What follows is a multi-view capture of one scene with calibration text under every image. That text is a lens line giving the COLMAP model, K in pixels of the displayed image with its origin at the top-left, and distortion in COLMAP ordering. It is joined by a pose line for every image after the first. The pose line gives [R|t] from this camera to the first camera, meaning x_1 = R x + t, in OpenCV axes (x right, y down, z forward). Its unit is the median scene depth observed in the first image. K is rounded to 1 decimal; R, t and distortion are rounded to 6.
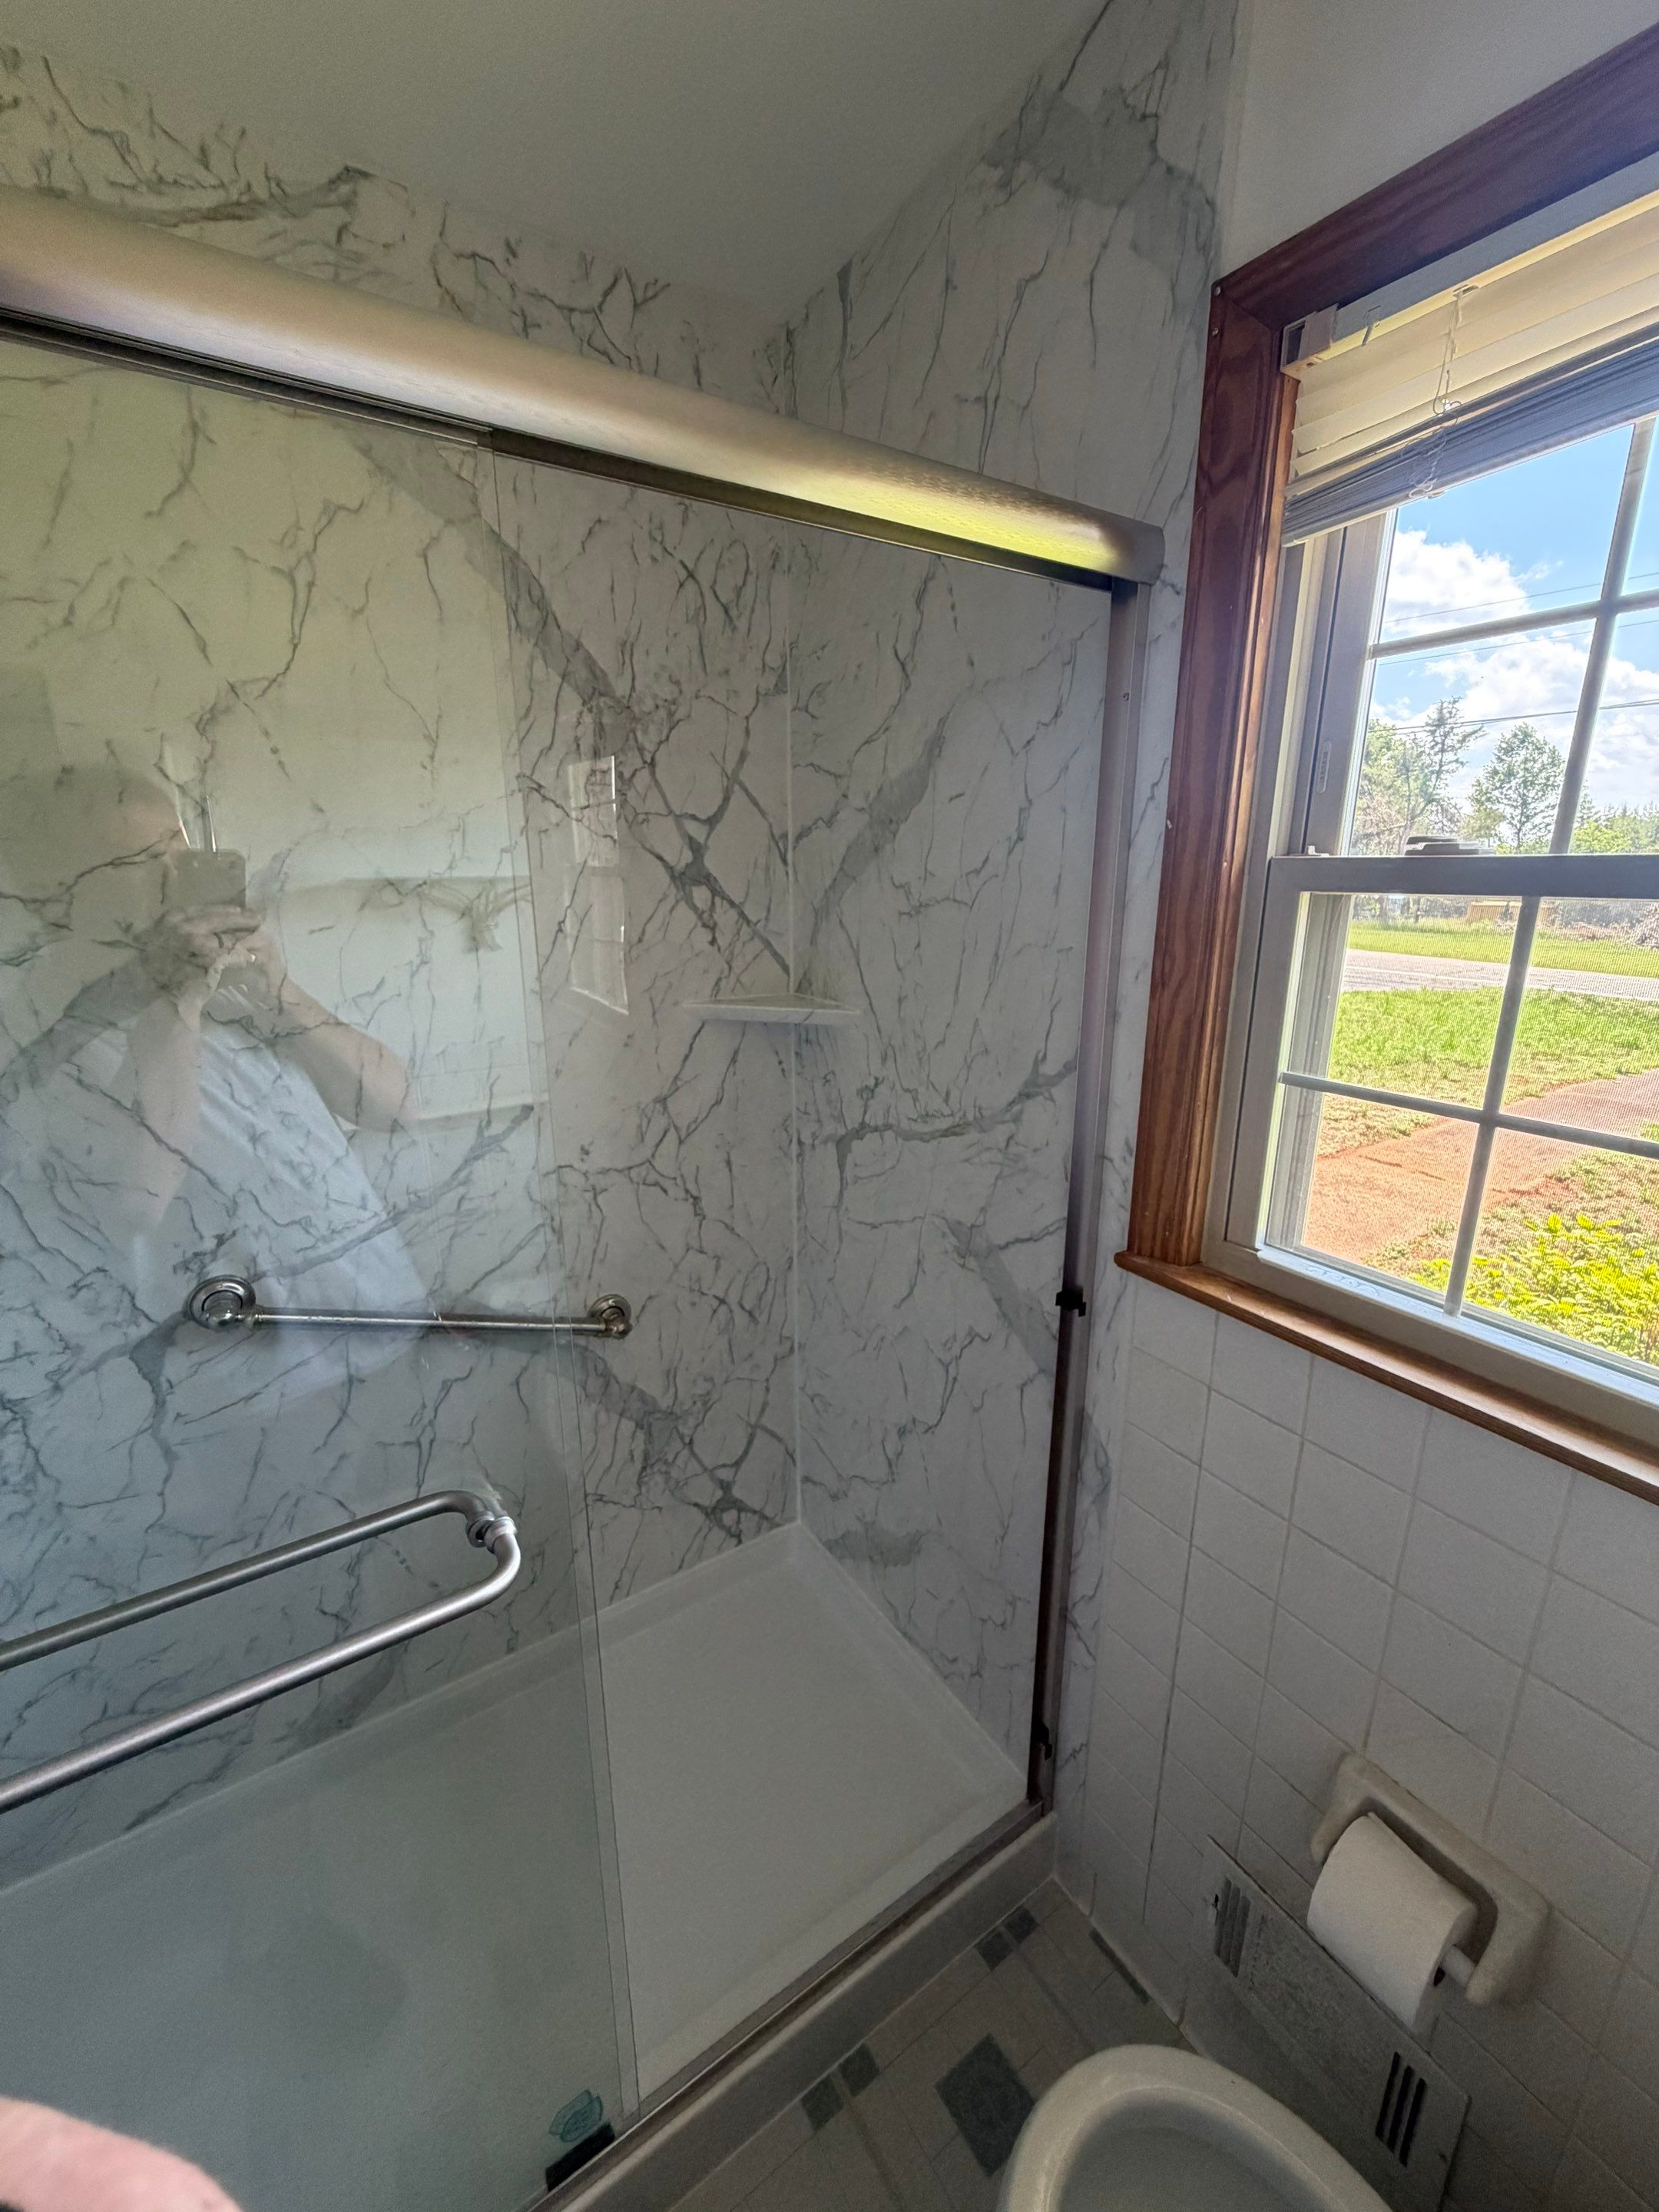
lens RADIAL K [[881.4, 0, 825.2], [0, 881.4, 1096.3], [0, 0, 1]] dist [-0.000034, -0.000038]
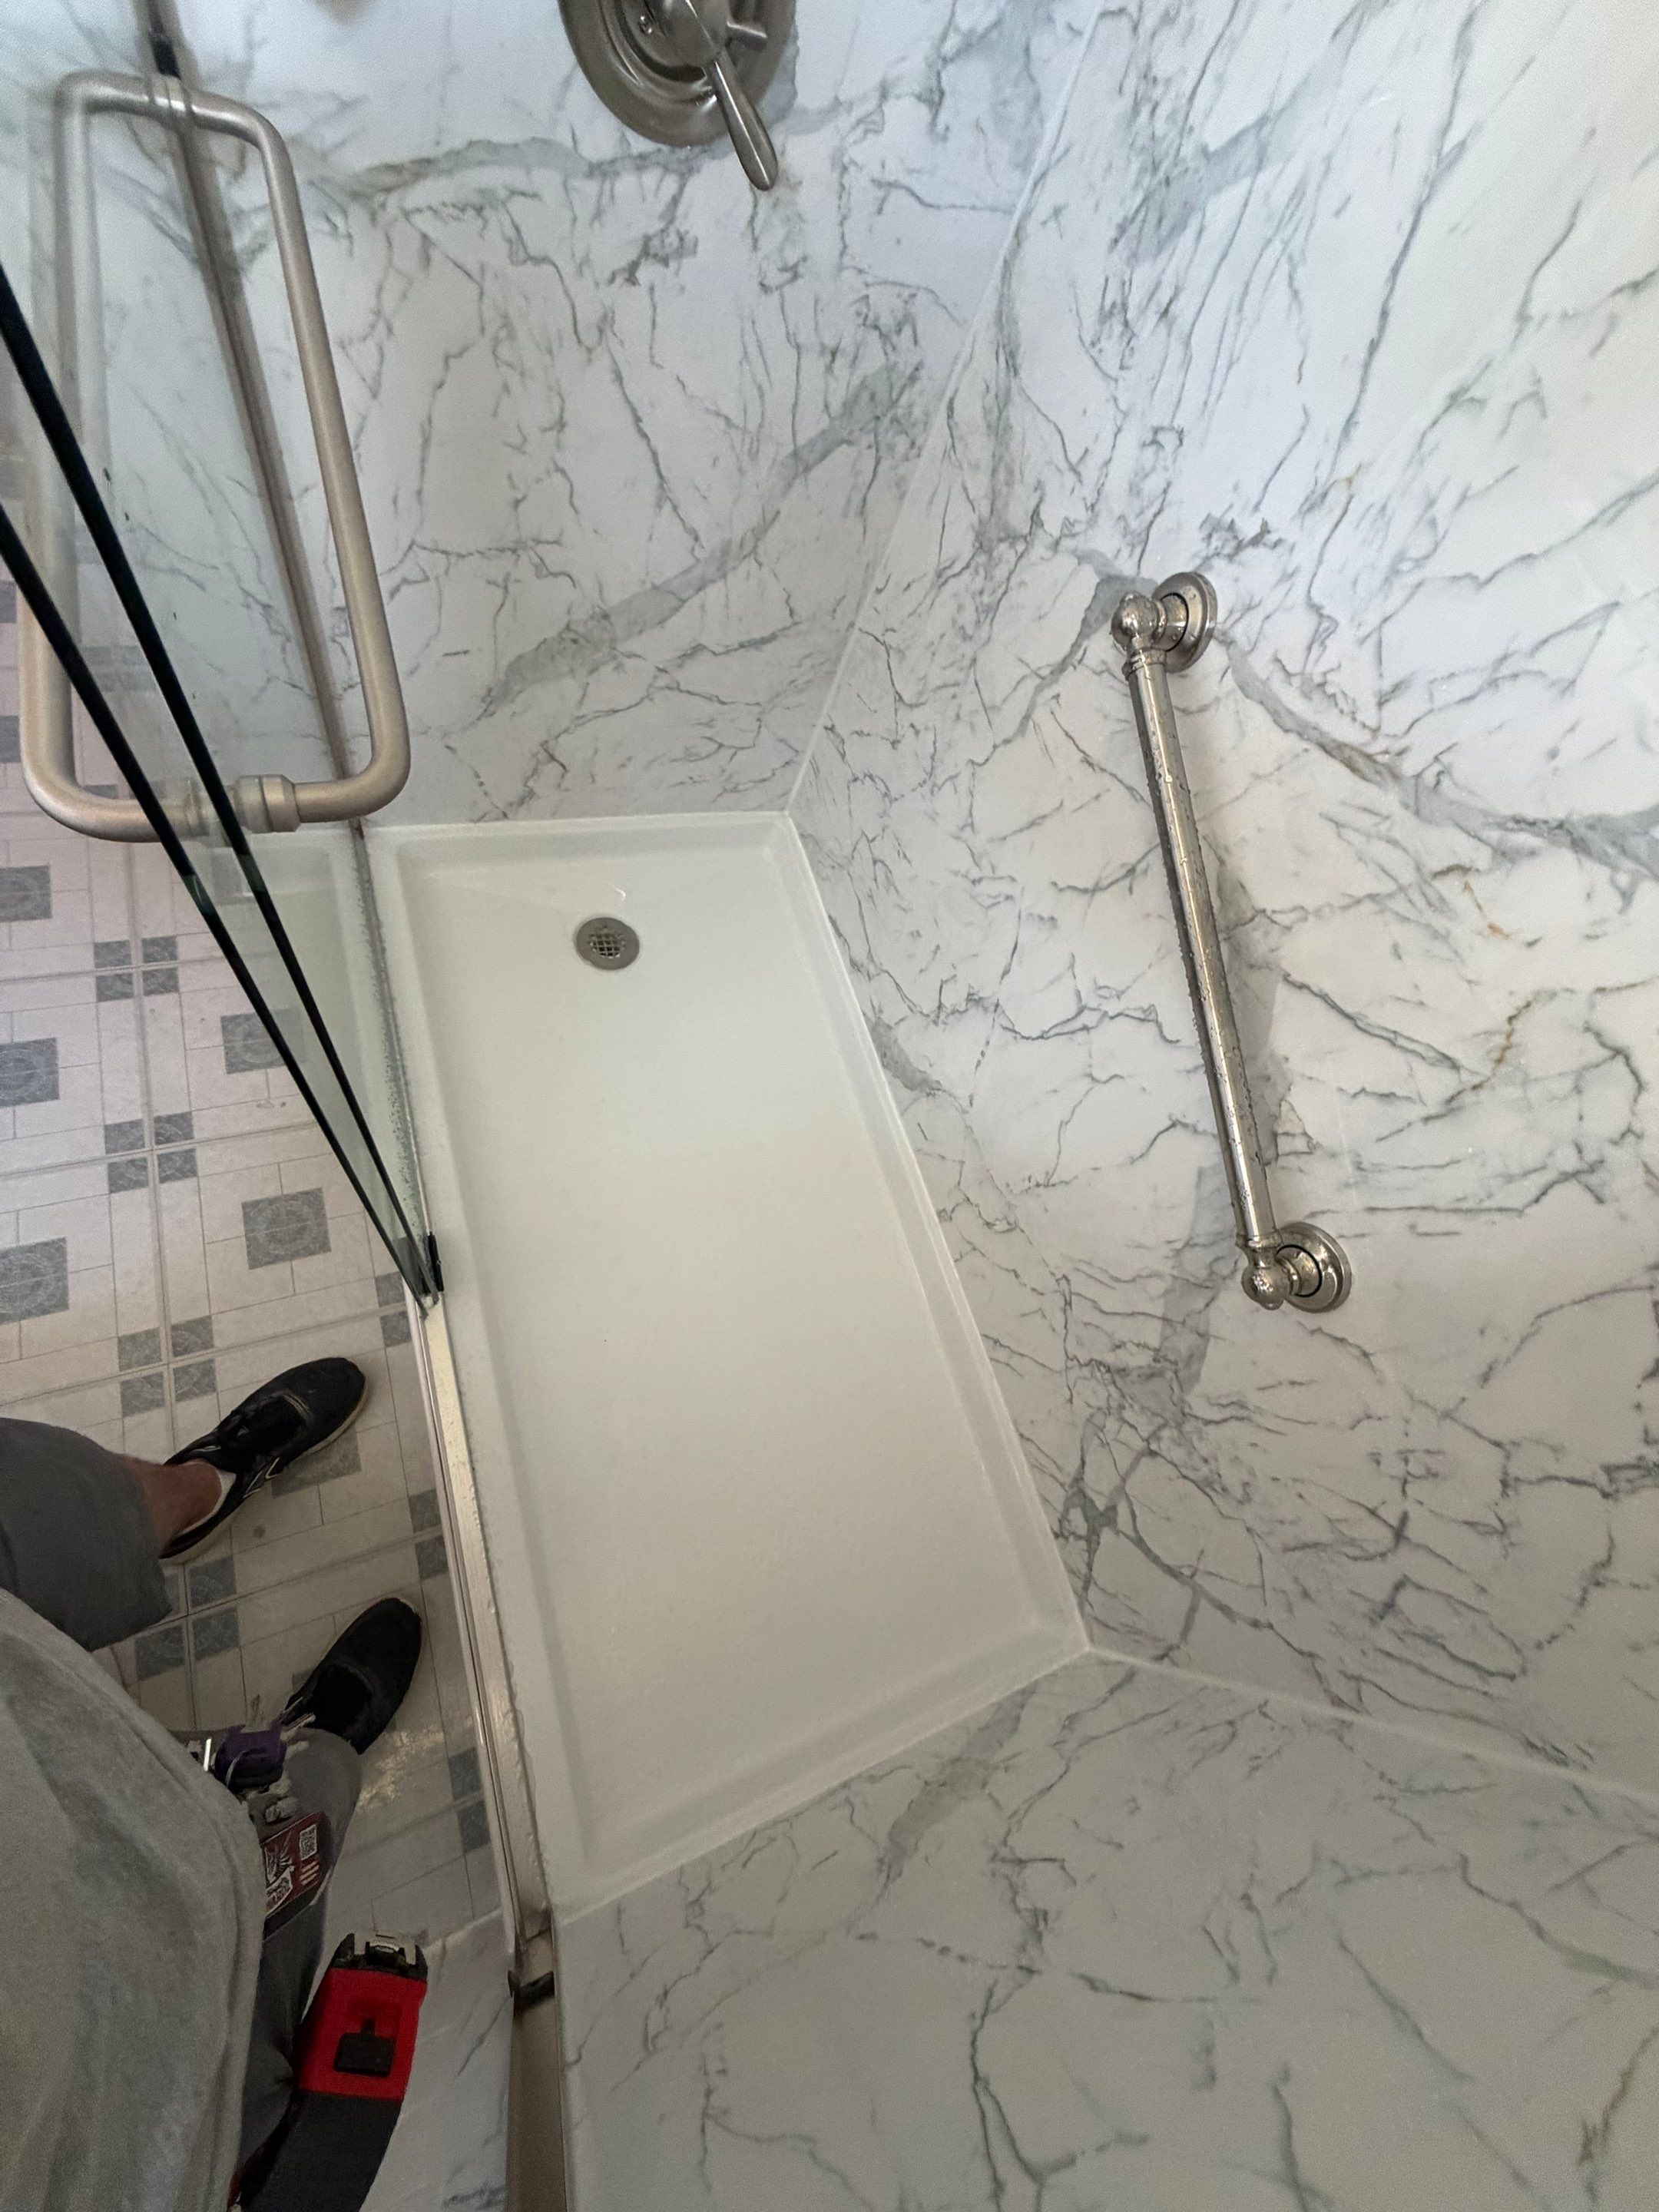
lens RADIAL K [[881.4, 0, 827.8], [0, 881.4, 1096.6], [0, 0, 1]] dist [-0.000034, -0.000038]
pose [[-0.242809, 0.850397, -0.466765, -0.041222], [-0.519842, 0.292181, 0.802742, -0.044762], [0.819029, 0.437557, 0.371128, 0.722615]]
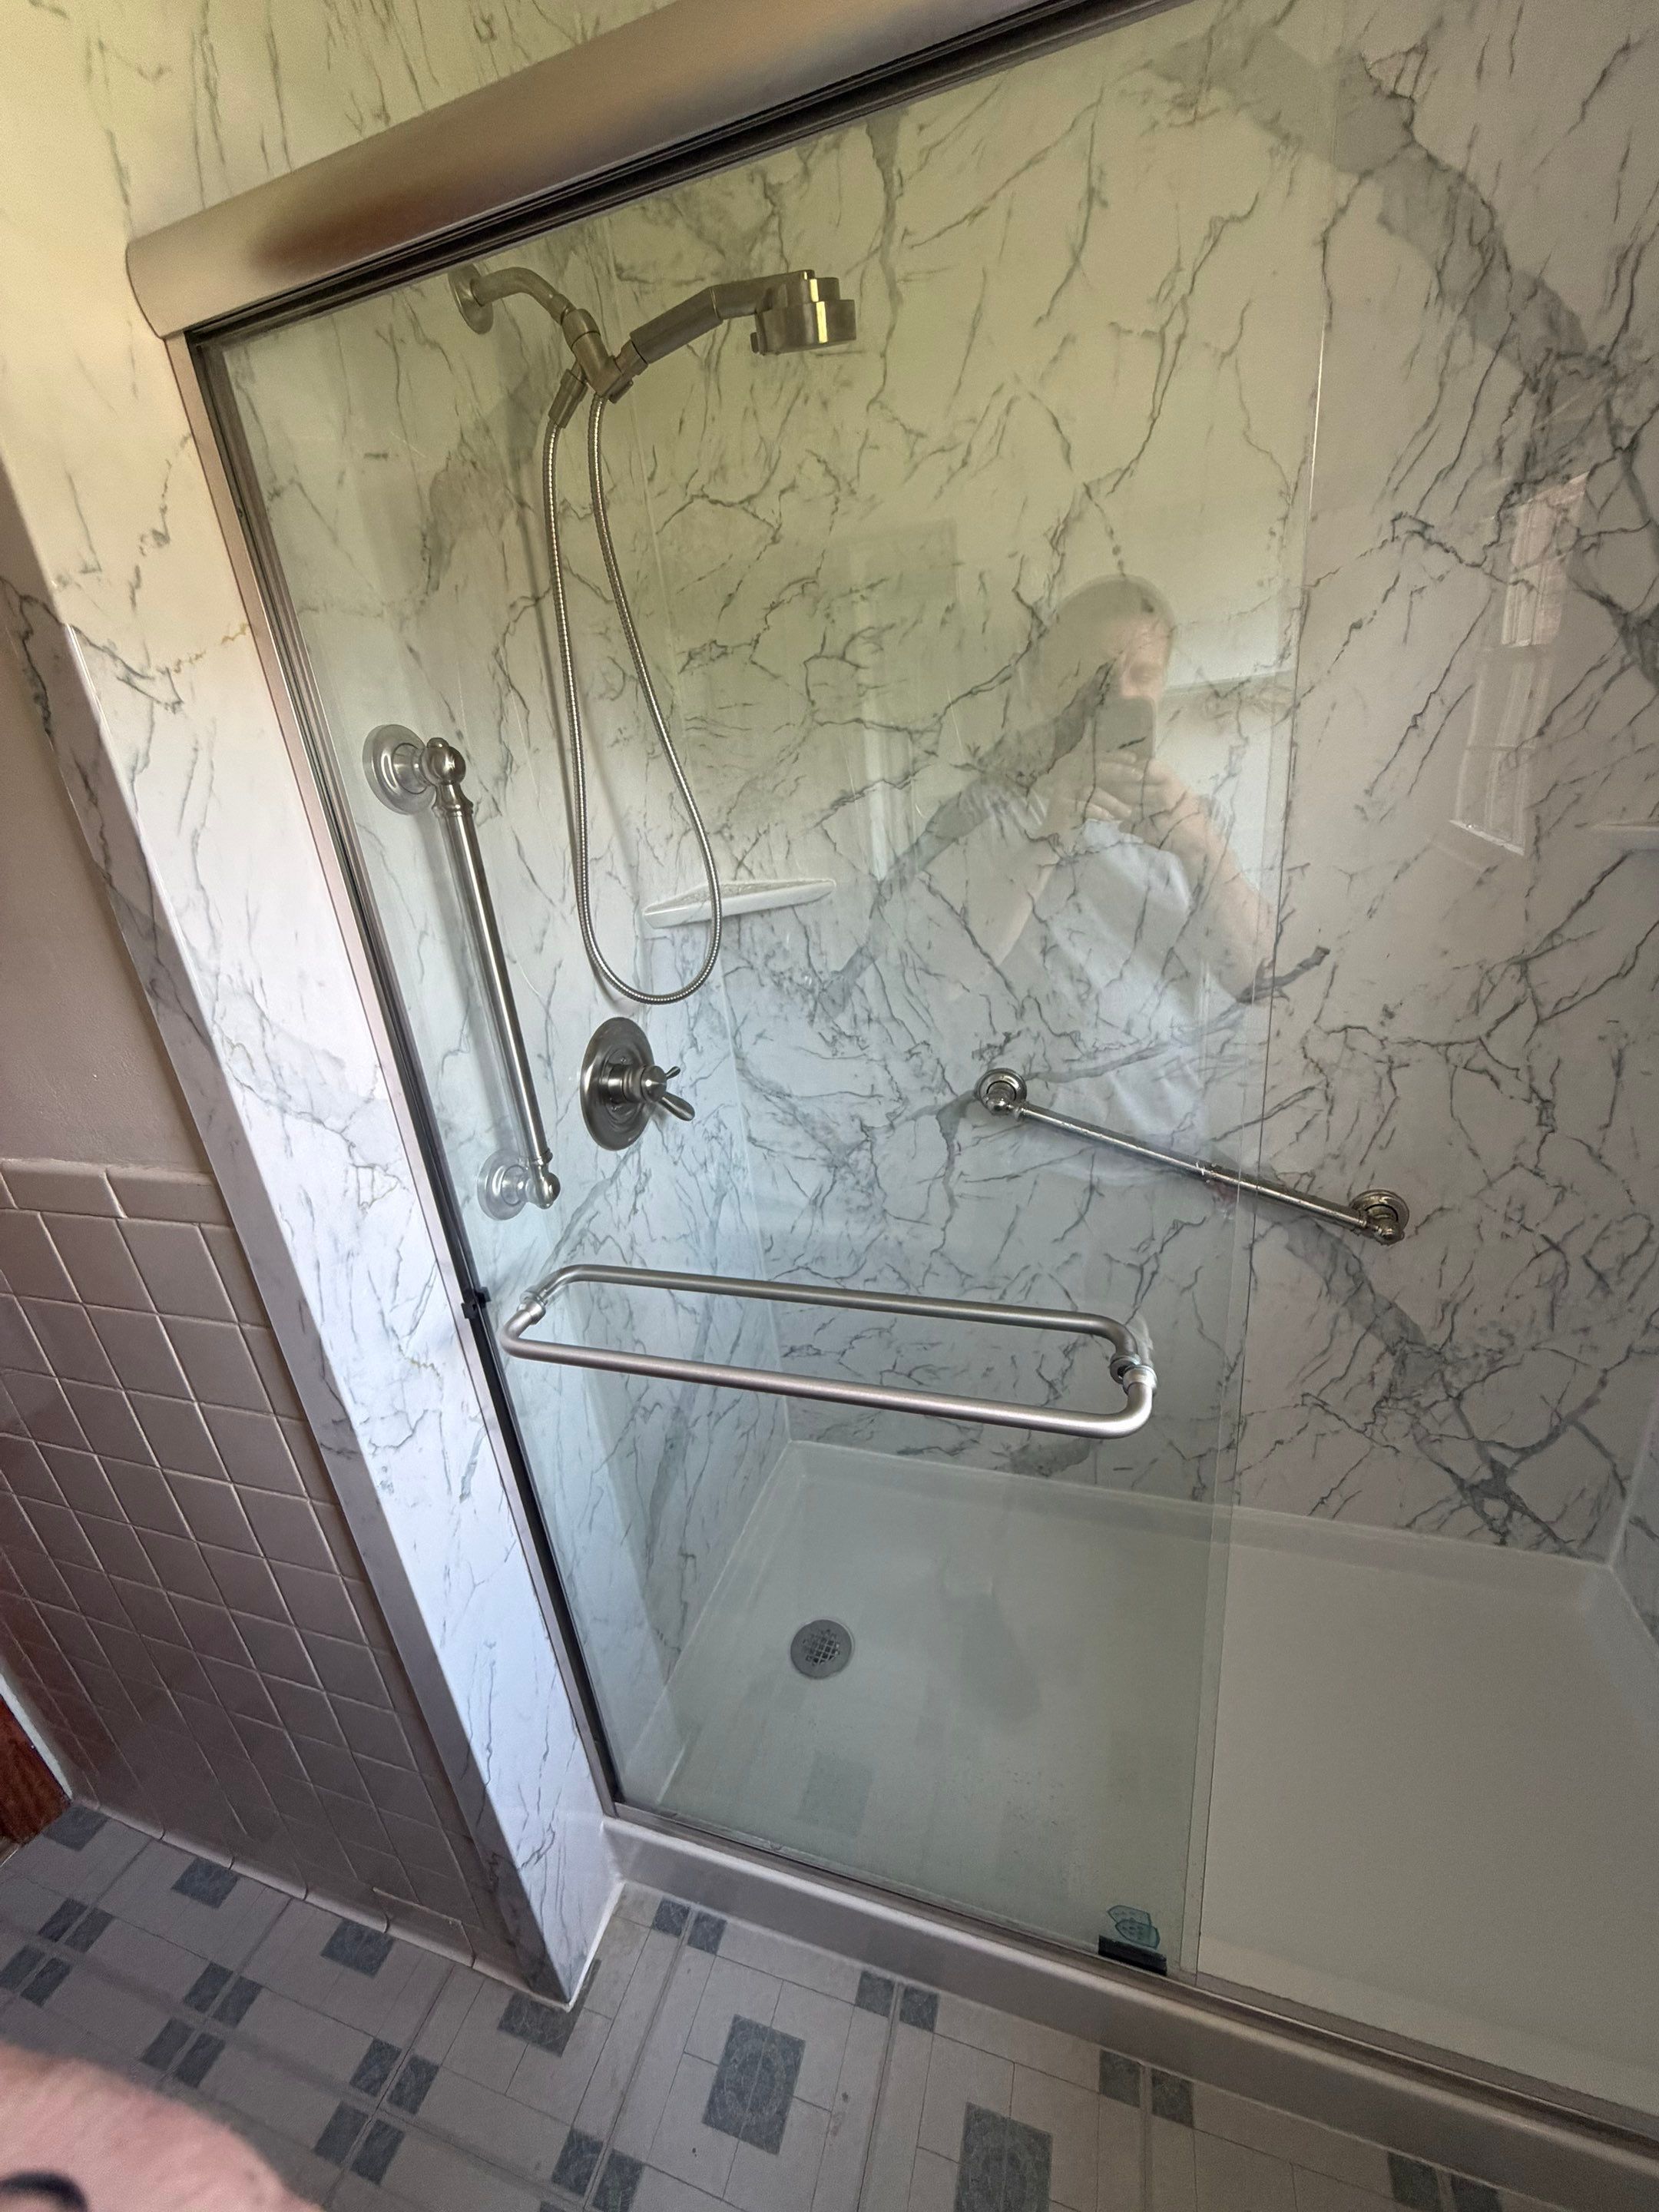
lens RADIAL K [[881.4, 0, 824.6], [0, 881.4, 1097.3], [0, 0, 1]] dist [-0.000034, -0.000038]
pose [[0.622159, 0.225828, -0.749614, 0.039237], [-0.096770, 0.972334, 0.212608, 0.018620], [0.776888, -0.059736, 0.626799, 0.096721]]
